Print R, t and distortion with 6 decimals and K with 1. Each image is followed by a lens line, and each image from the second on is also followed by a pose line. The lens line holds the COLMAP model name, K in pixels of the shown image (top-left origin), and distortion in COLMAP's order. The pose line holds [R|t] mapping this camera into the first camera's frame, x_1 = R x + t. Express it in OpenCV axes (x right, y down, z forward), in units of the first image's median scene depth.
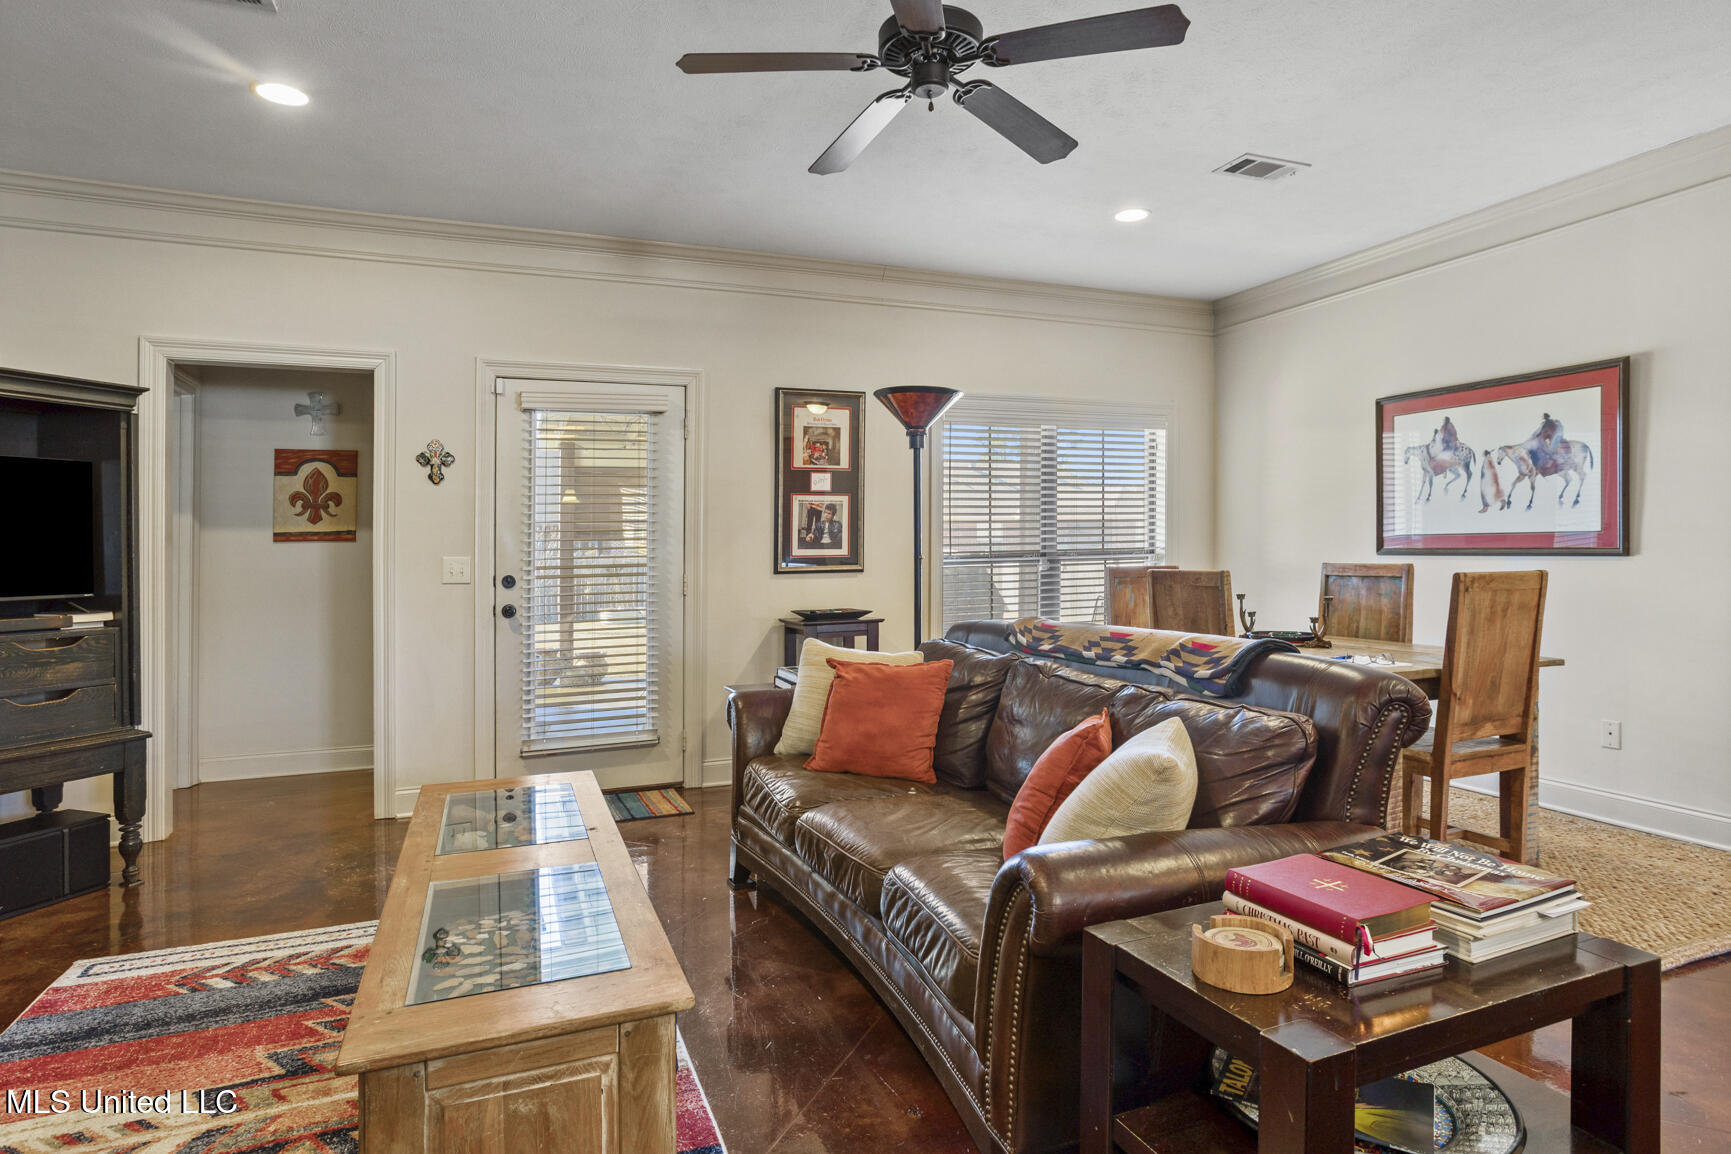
lens RADIAL K [[966.3, 0, 865.5], [0, 966.3, 577.0], [0, 0, 1]] dist [-0.075436, 0.053846]
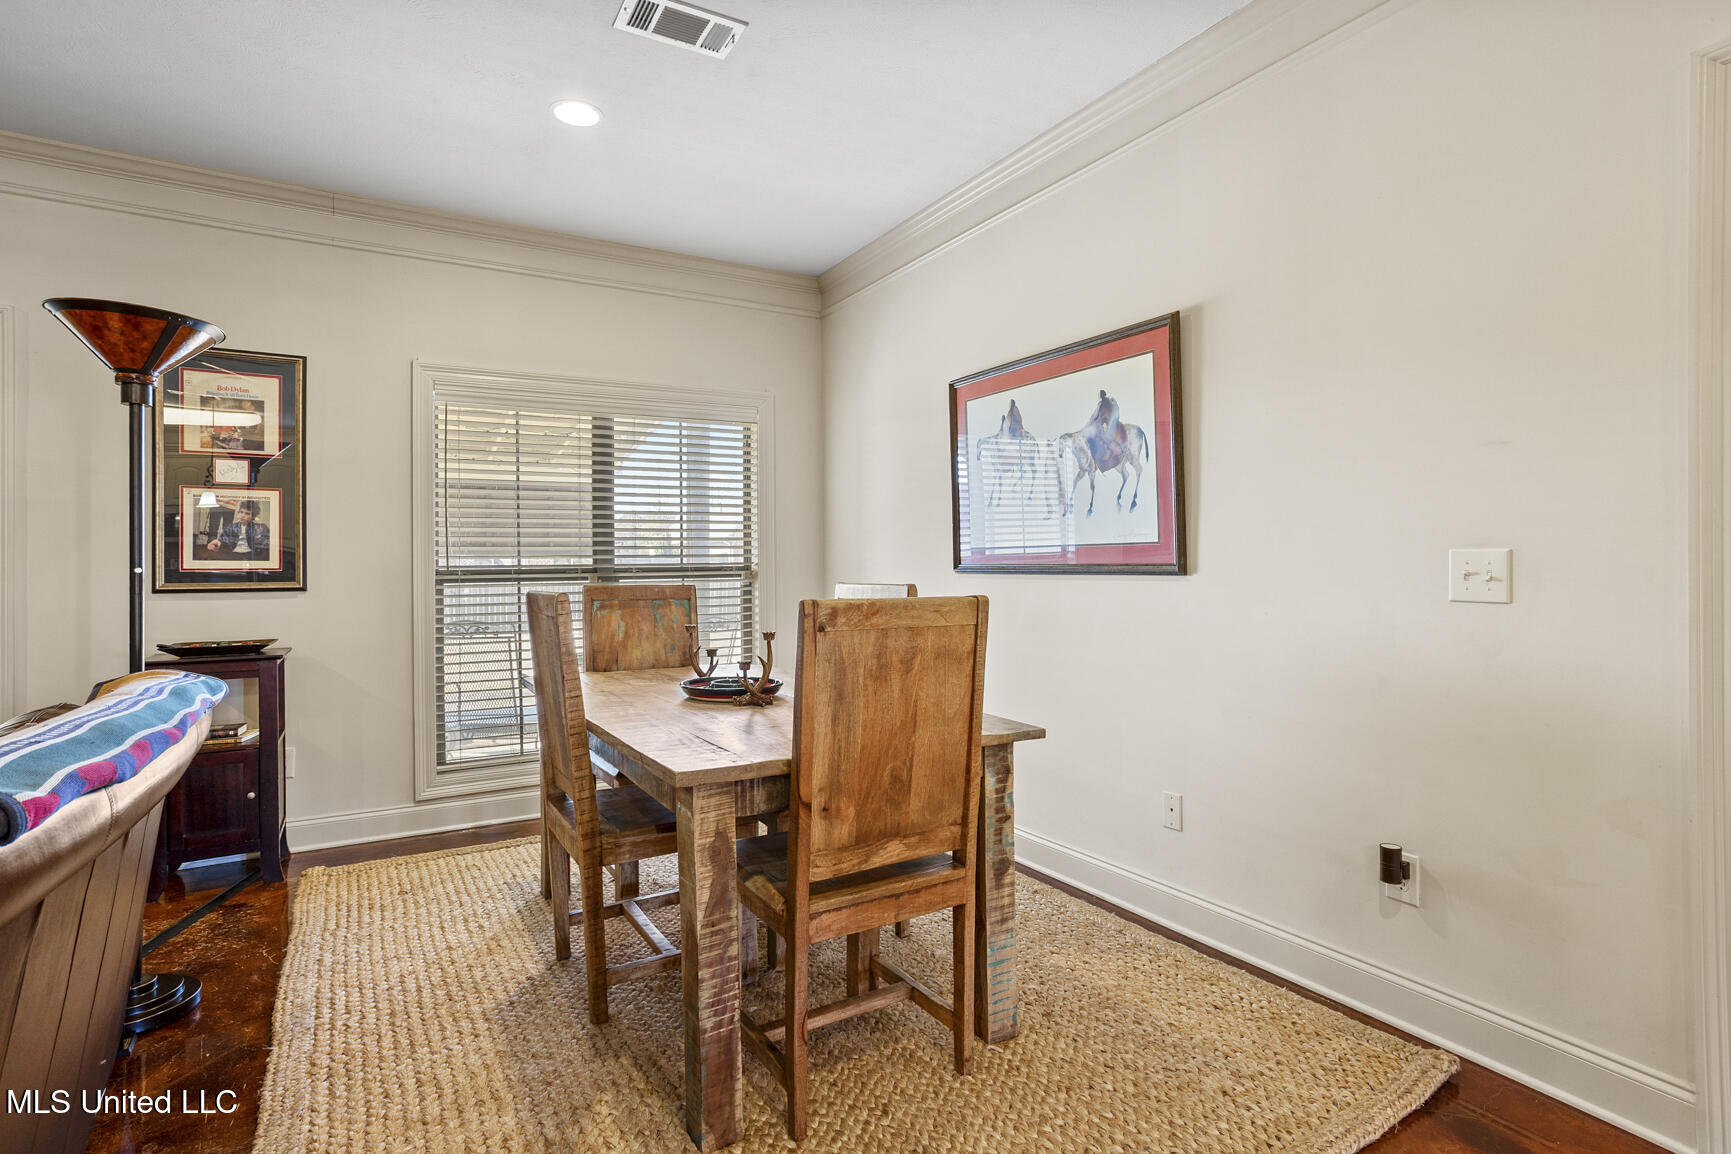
lens RADIAL K [[869.6, 0, 865.5], [0, 869.6, 577.0], [0, 0, 1]] dist [-0.038914, 0.000951]
pose [[0.988518, 0.006997, 0.150944, 0.396290], [-0.004148, 0.999807, -0.019183, -0.005971], [-0.151049, 0.018336, 0.988356, 0.310690]]
